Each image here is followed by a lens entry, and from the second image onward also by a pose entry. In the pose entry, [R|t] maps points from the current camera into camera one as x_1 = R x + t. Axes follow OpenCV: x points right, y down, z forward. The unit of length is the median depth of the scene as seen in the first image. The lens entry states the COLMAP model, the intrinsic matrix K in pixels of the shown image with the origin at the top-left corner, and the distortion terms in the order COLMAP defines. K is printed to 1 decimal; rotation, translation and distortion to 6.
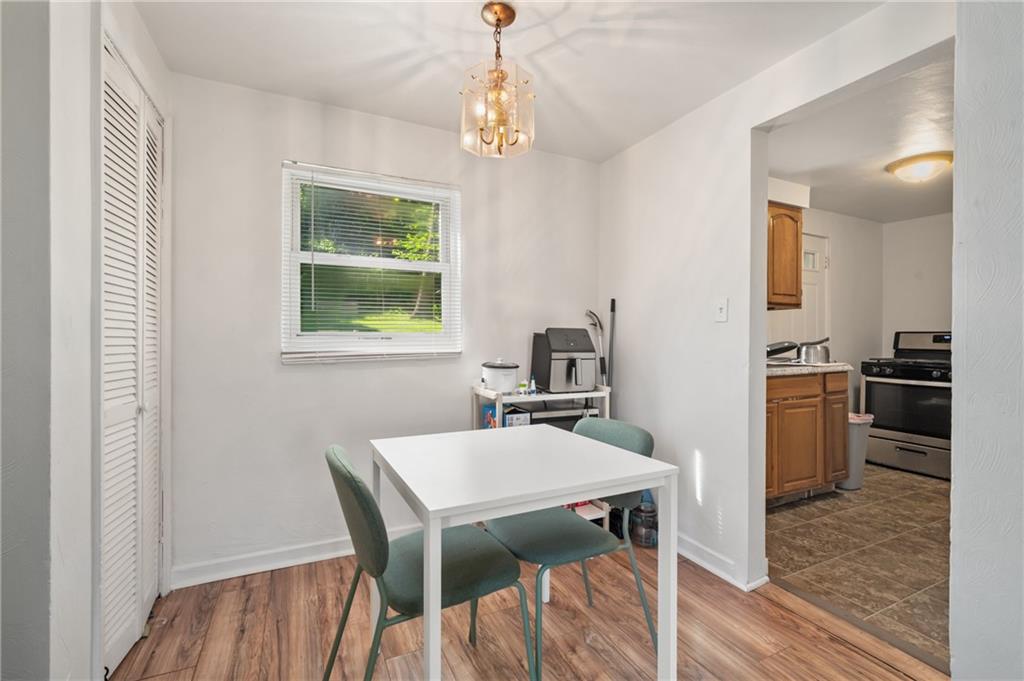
lens RADIAL K [[434.9, 0, 508.9], [0, 434.9, 342.7], [0, 0, 1]] dist [-0.003394, 0.000534]
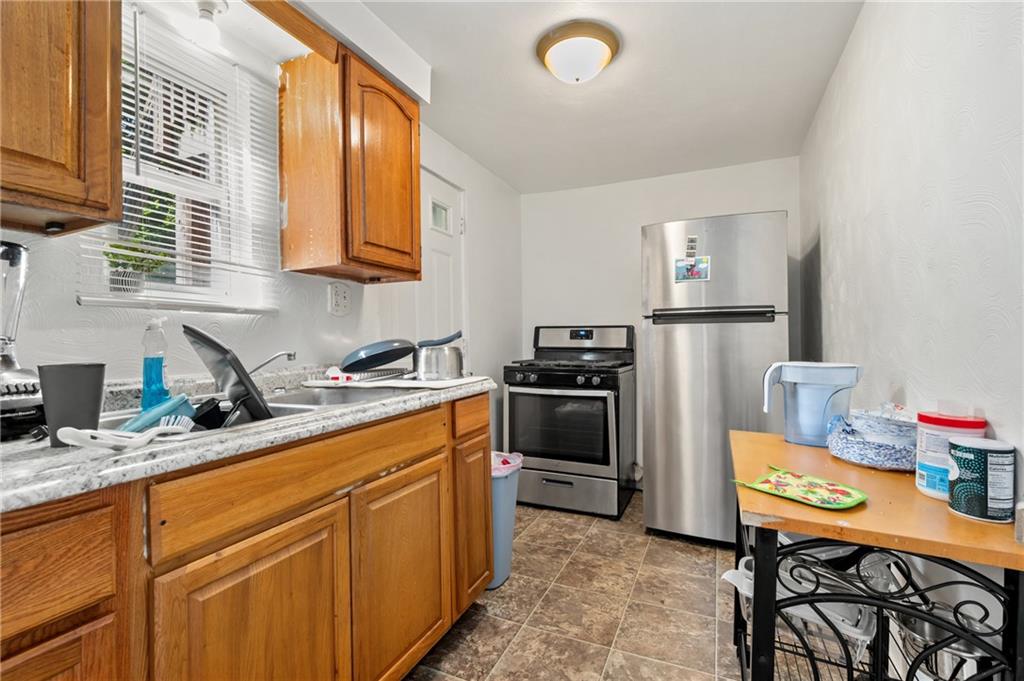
lens RADIAL K [[434.9, 0, 512.3], [0, 434.9, 339.0], [0, 0, 1]] dist [-0.003394, 0.000534]
pose [[0.754315, -0.009848, 0.656439, 0.409986], [0.017139, 0.999842, -0.004694, 0.001457], [-0.656289, 0.014791, 0.754364, 0.523206]]
